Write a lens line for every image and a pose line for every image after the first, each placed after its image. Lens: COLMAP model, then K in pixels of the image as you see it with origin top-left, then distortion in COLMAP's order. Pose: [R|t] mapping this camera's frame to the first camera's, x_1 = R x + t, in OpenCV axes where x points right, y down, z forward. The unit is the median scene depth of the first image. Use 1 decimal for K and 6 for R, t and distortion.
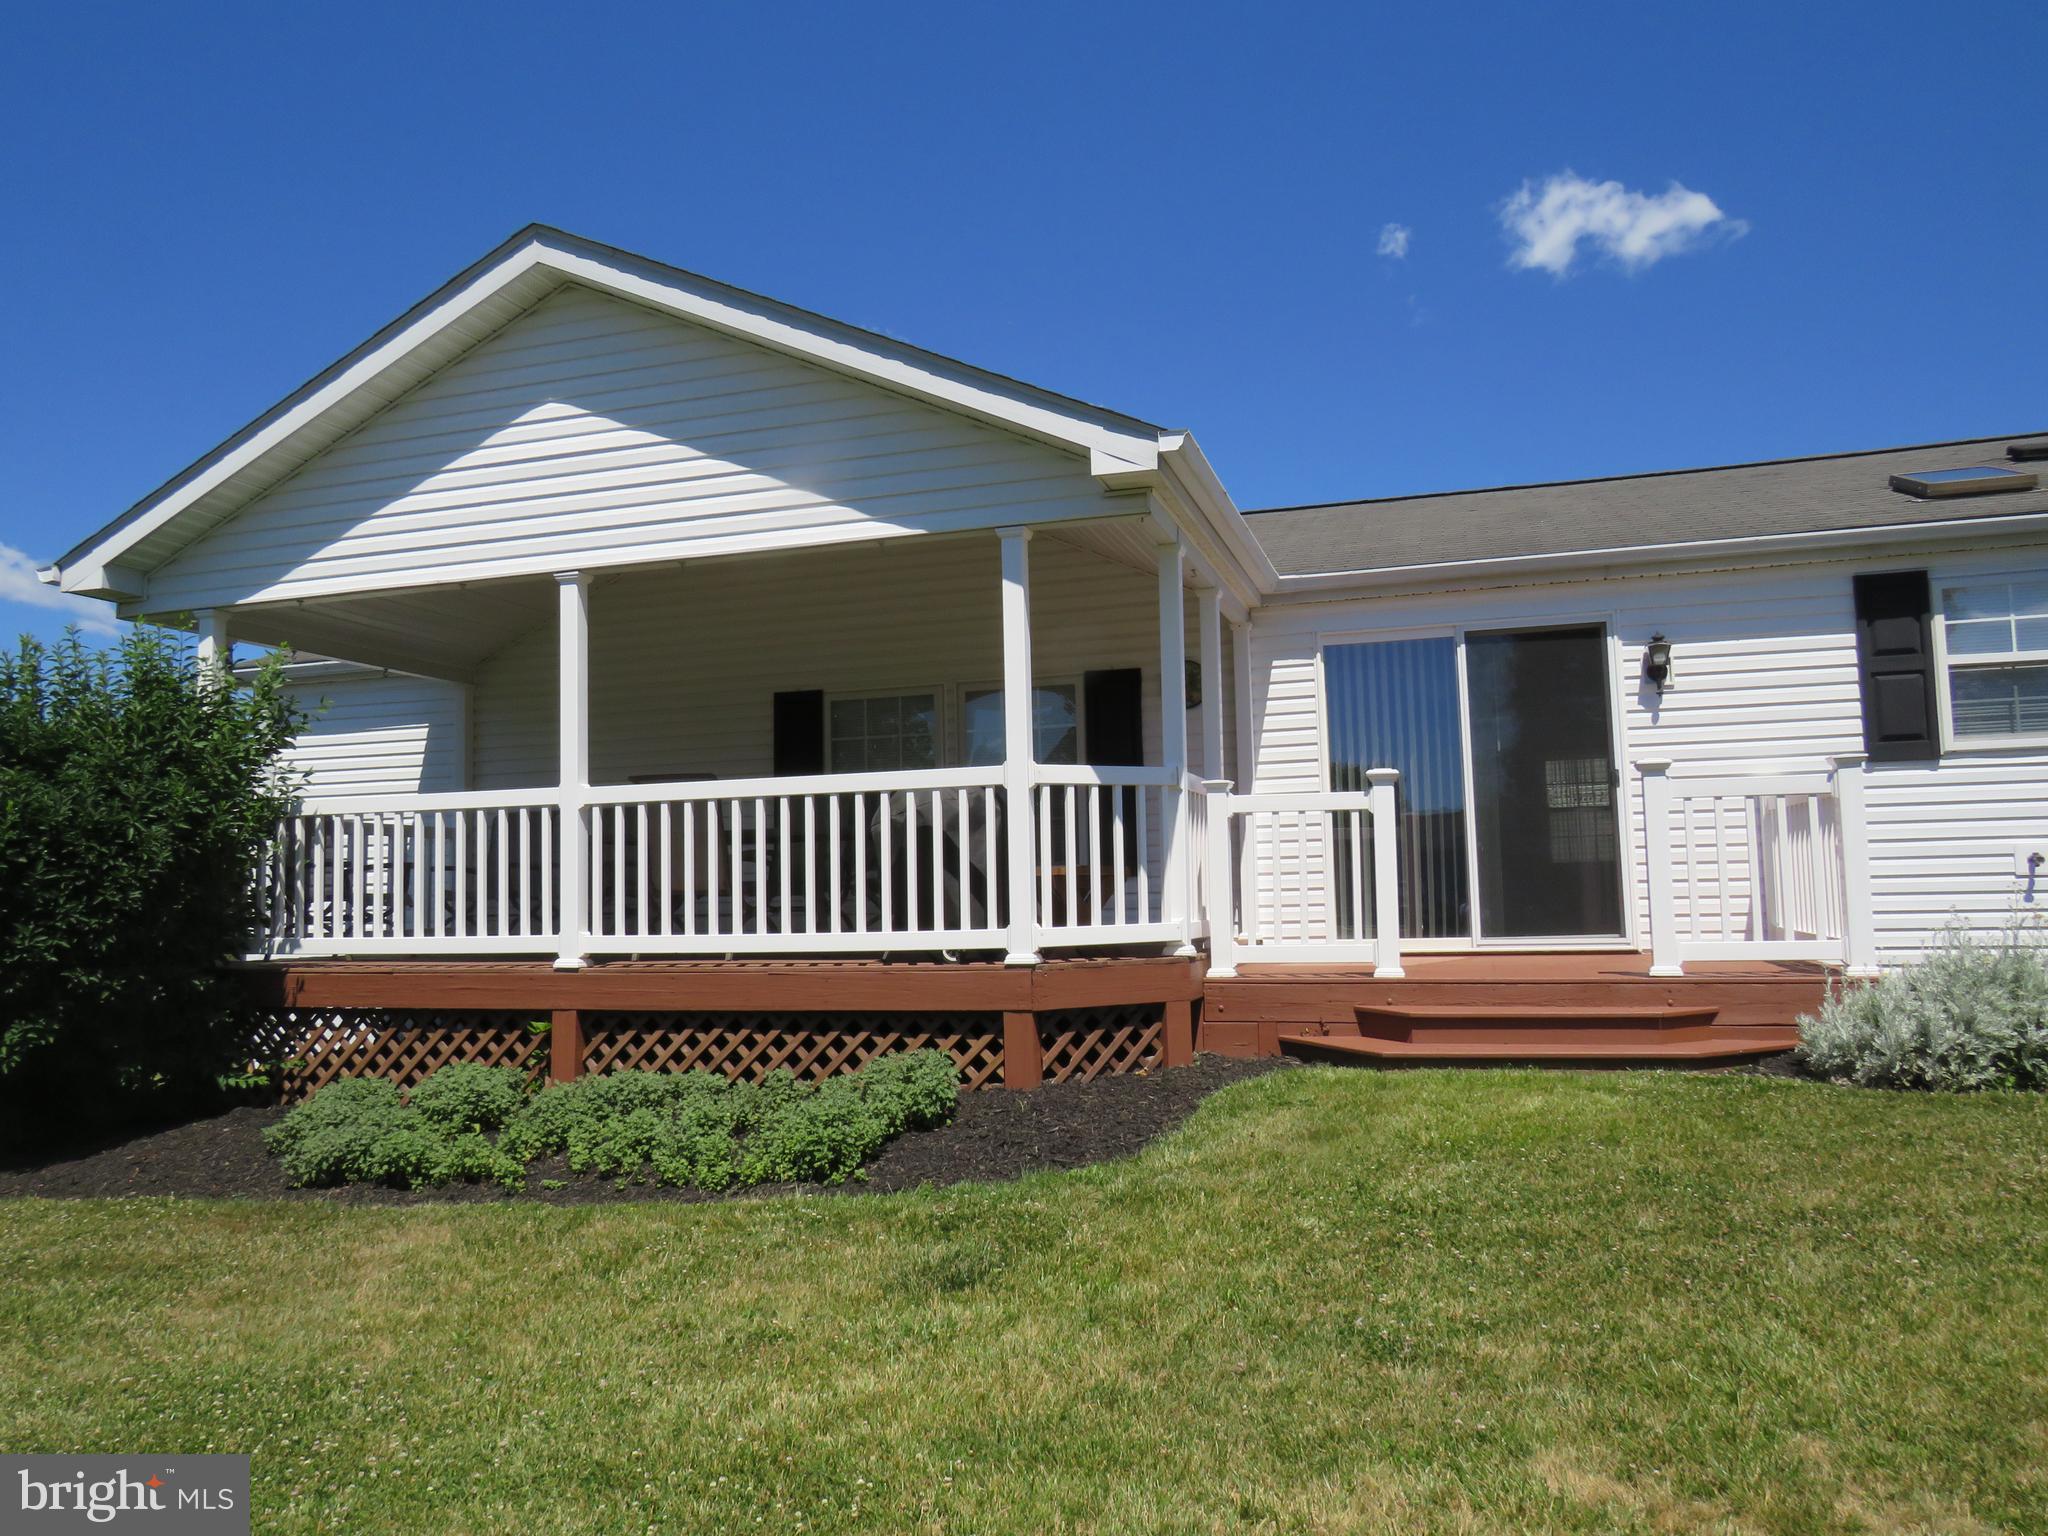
lens RADIAL K [[1459.9, 0, 1013.8], [0, 1459.9, 769.8], [0, 0, 1]] dist [-0.020239, 0.010366]
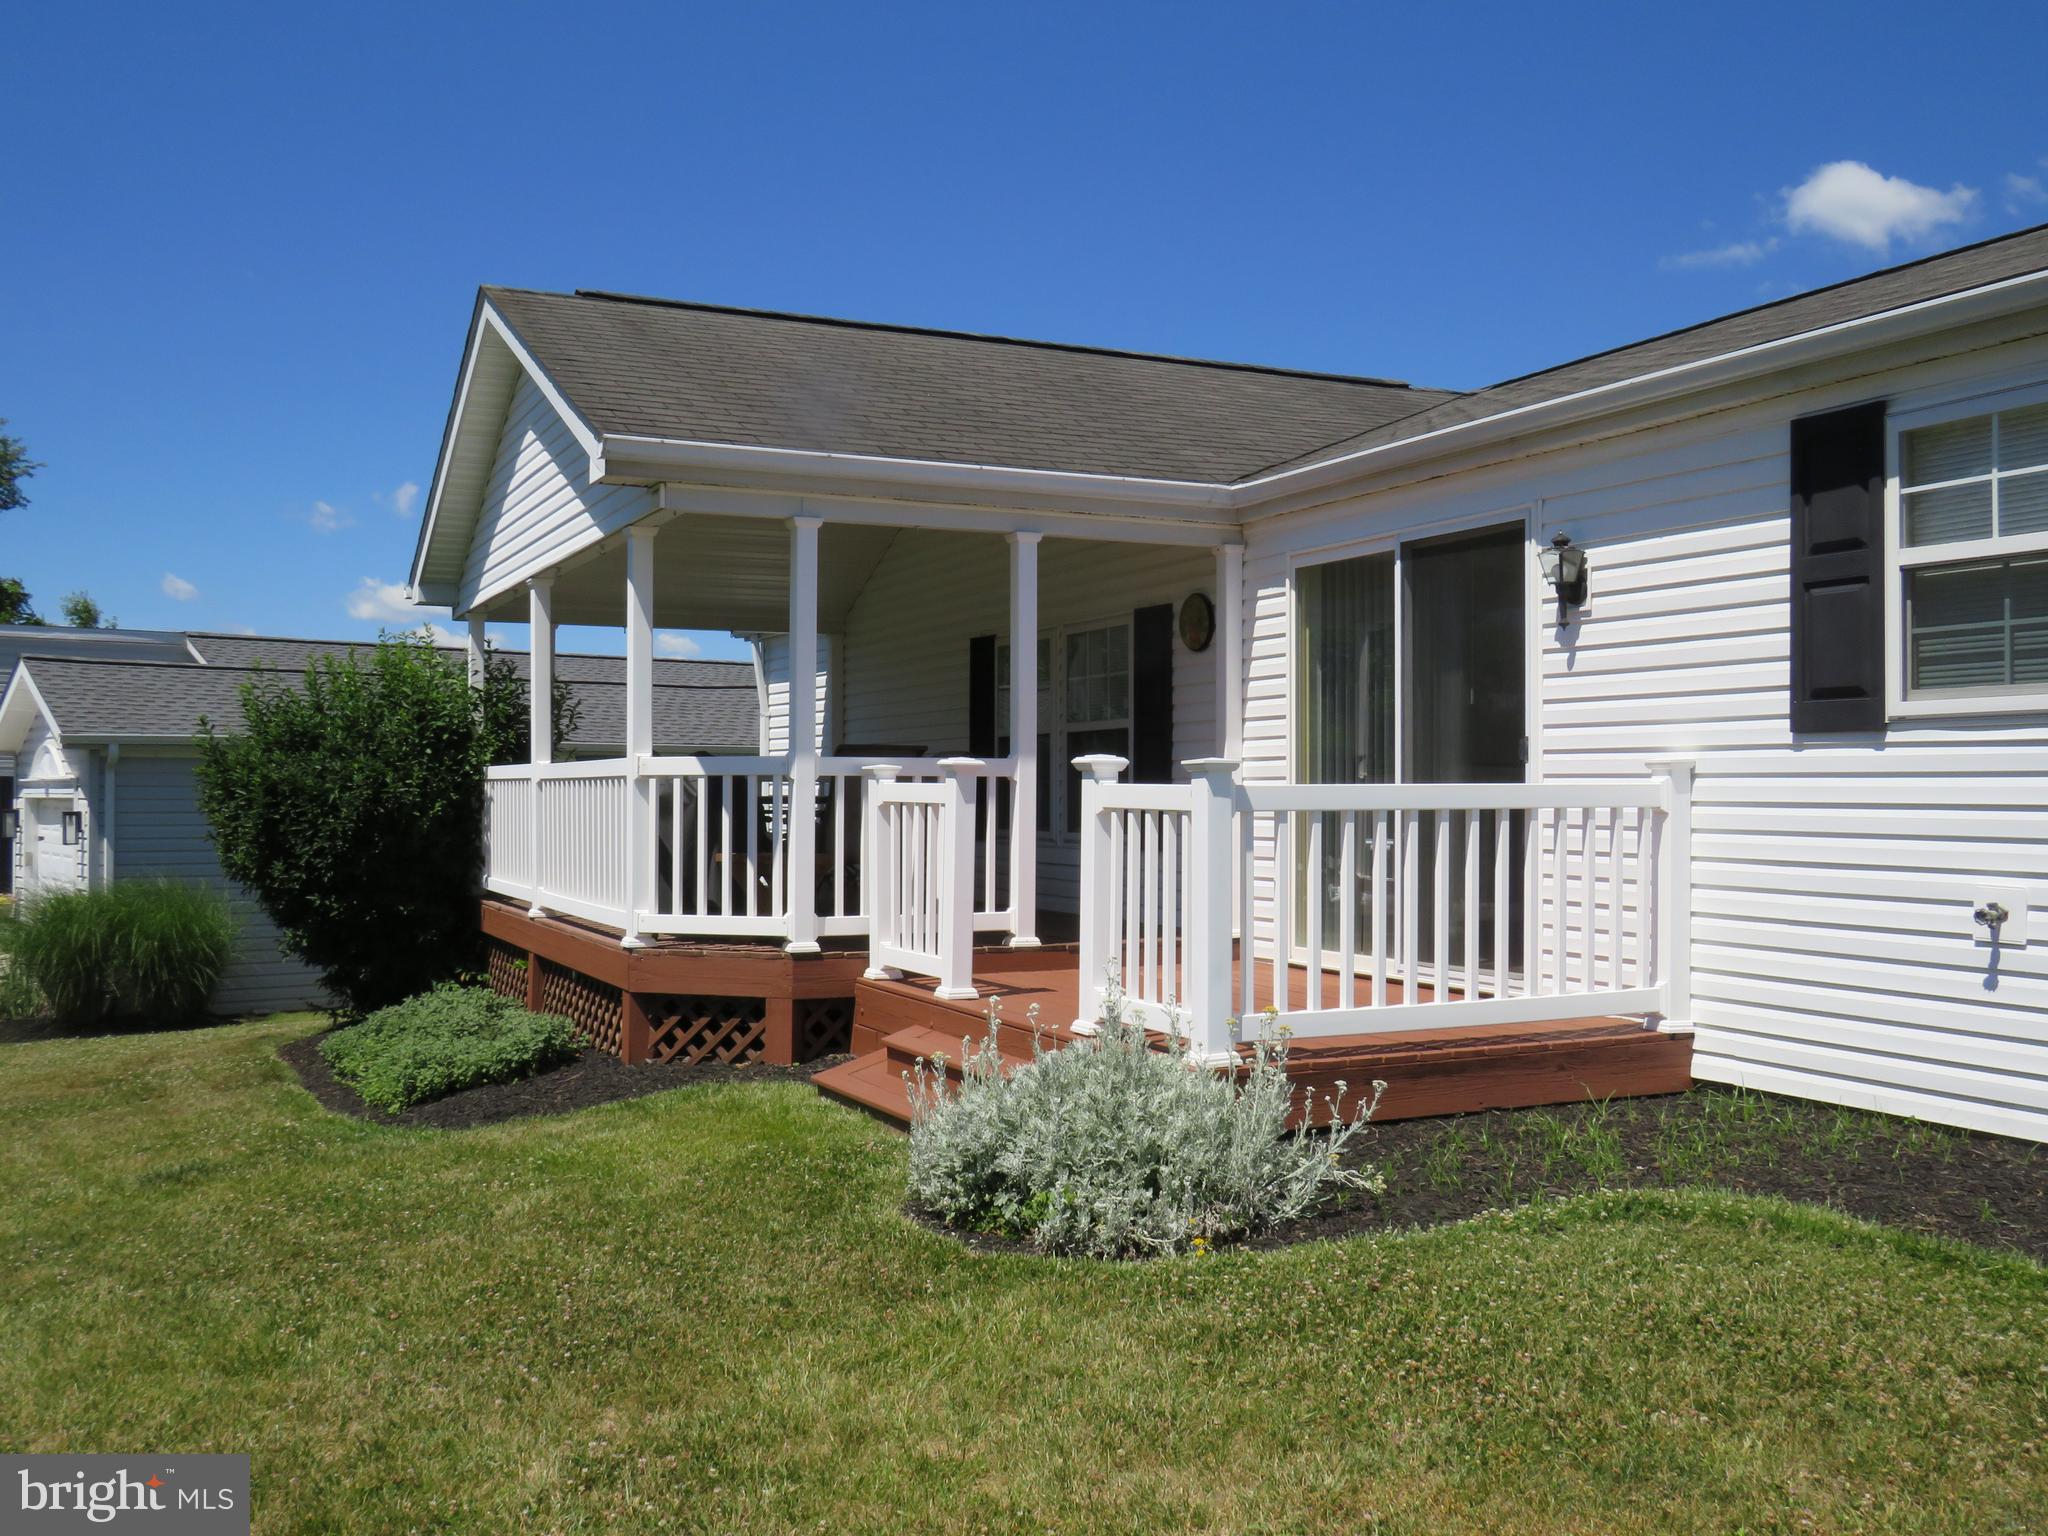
lens RADIAL K [[1864.7, 0, 1023.9], [0, 1864.7, 771.6], [0, 0, 1]] dist [-0.004890, -0.002274]
pose [[0.678614, 0.017380, -0.734290, 1.046953], [0.045611, 0.996793, 0.065746, -0.061106], [0.733078, -0.078108, 0.675645, 0.267147]]
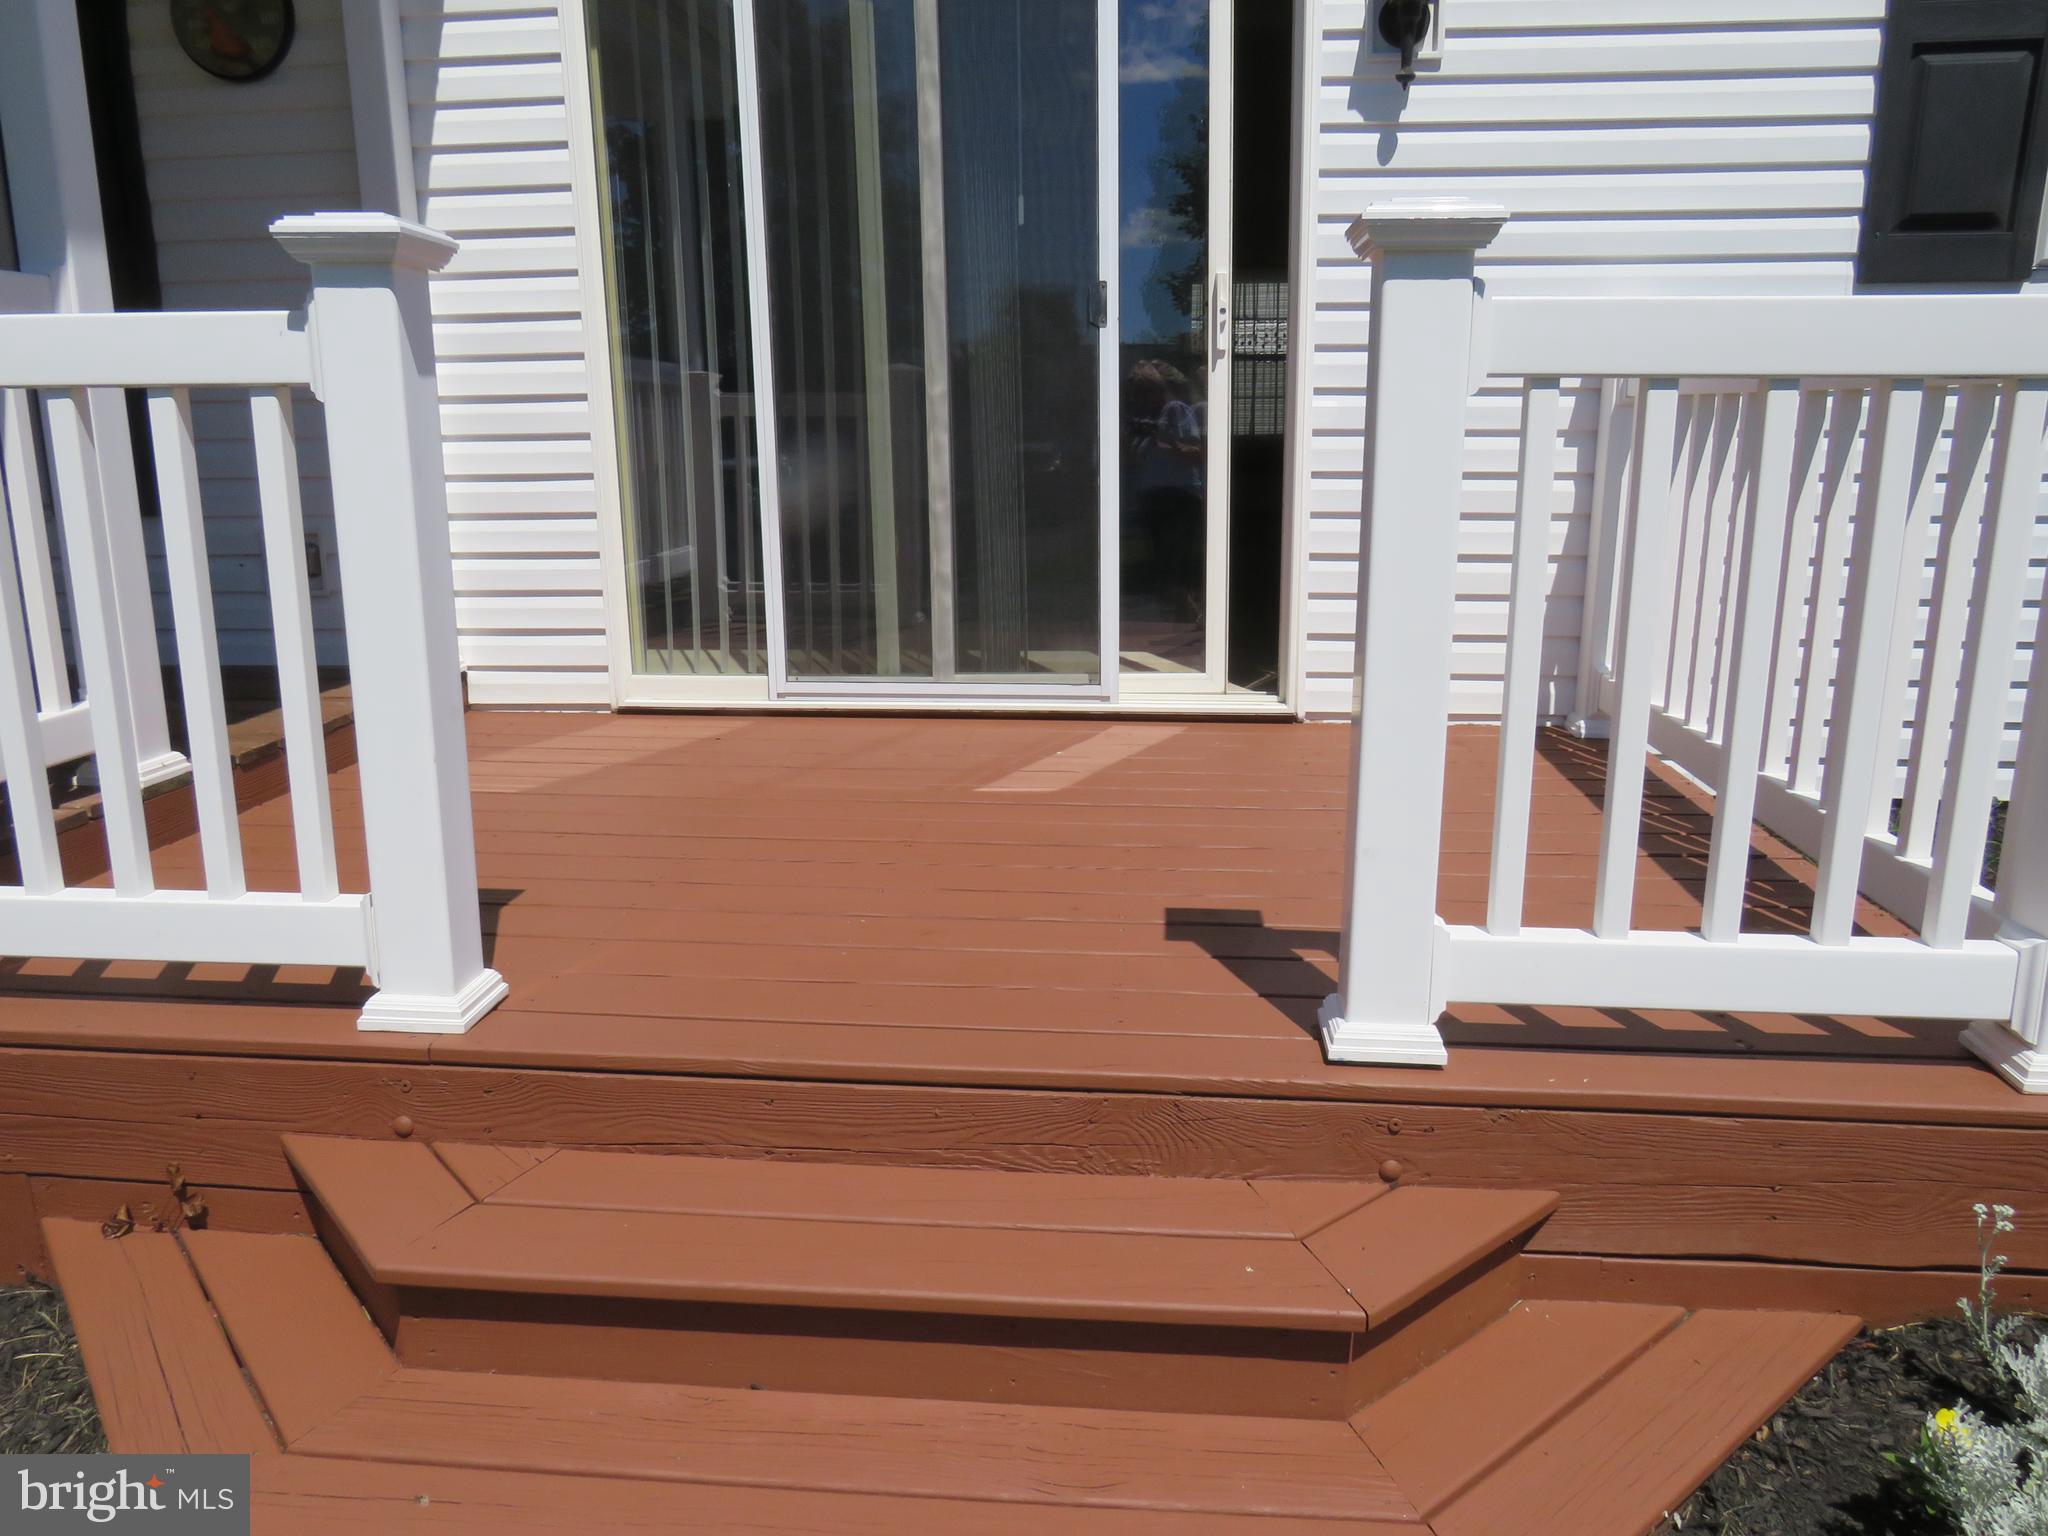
lens RADIAL K [[1480.8, 0, 1018.3], [0, 1480.8, 773.7], [0, 0, 1]] dist [-0.010629, 0.005343]
pose [[0.975811, -0.033284, 0.216068, 0.289453], [-0.035201, 0.951524, 0.305553, 0.008606], [-0.215764, -0.305768, 0.927336, 0.689753]]
